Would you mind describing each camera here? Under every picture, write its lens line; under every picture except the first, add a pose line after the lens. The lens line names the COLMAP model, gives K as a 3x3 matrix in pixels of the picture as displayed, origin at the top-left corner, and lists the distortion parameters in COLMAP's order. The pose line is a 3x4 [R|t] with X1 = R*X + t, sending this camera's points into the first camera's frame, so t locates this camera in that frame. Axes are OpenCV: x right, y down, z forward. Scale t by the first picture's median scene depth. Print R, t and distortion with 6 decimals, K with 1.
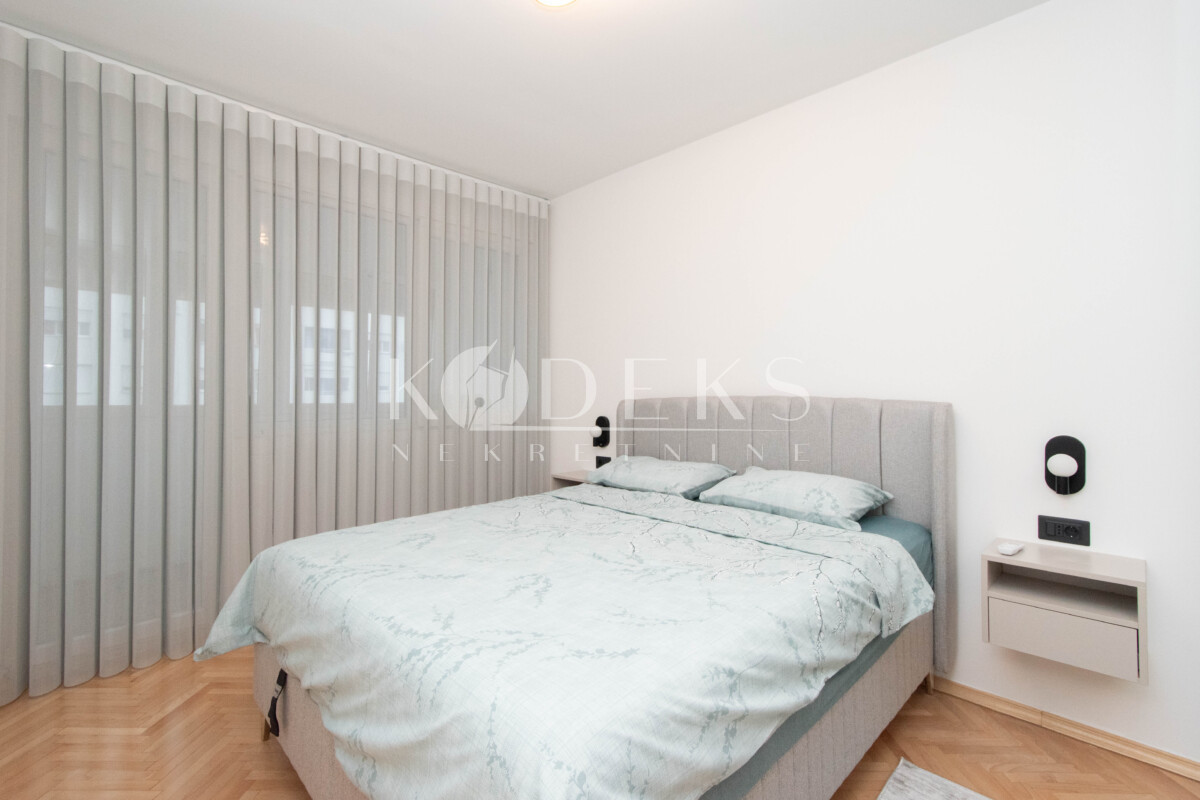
lens RADIAL K [[532.0, 0, 632.9], [0, 532.0, 408.9], [0, 0, 1]] dist [0.017563, -0.004055]
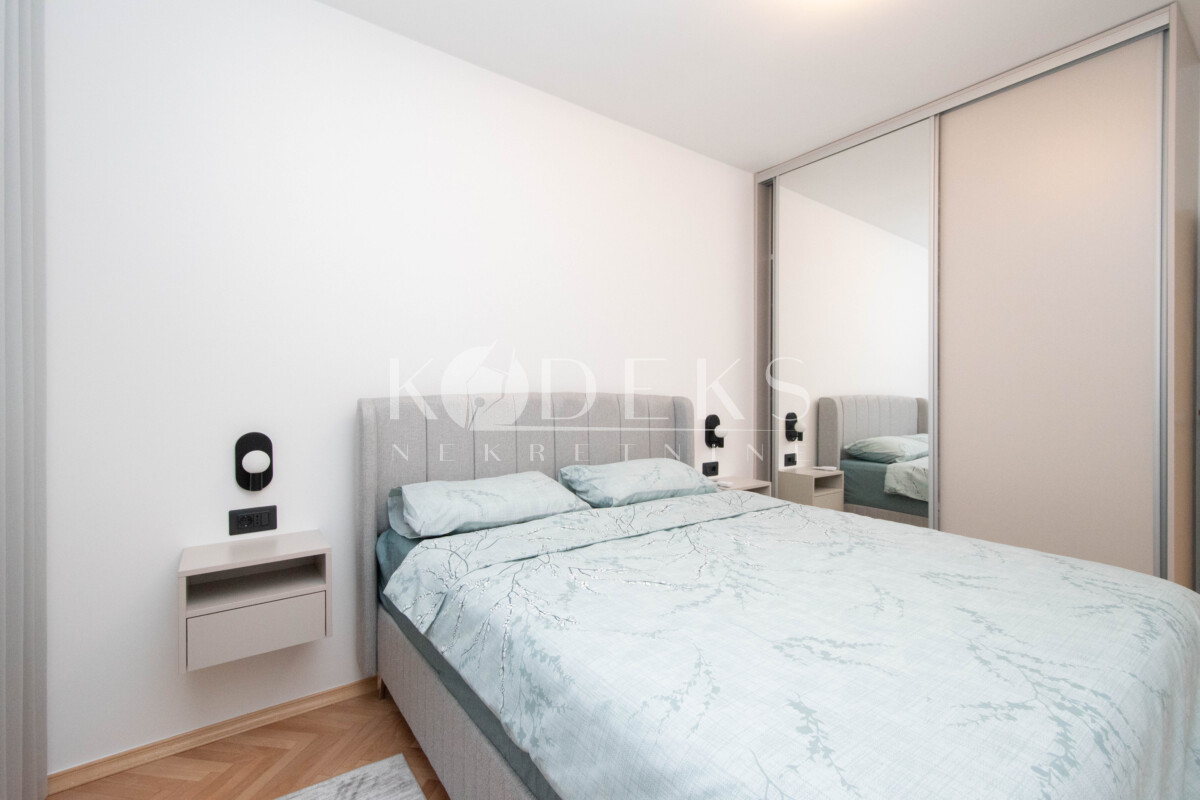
lens RADIAL K [[532.0, 0, 603.0], [0, 532.0, 402.8], [0, 0, 1]] dist [0.017563, -0.004055]
pose [[0.166497, -0.001654, 0.986041, -0.802032], [0.016486, 0.999863, -0.001107, 0.009251], [-0.985904, 0.016440, 0.166501, 1.010426]]
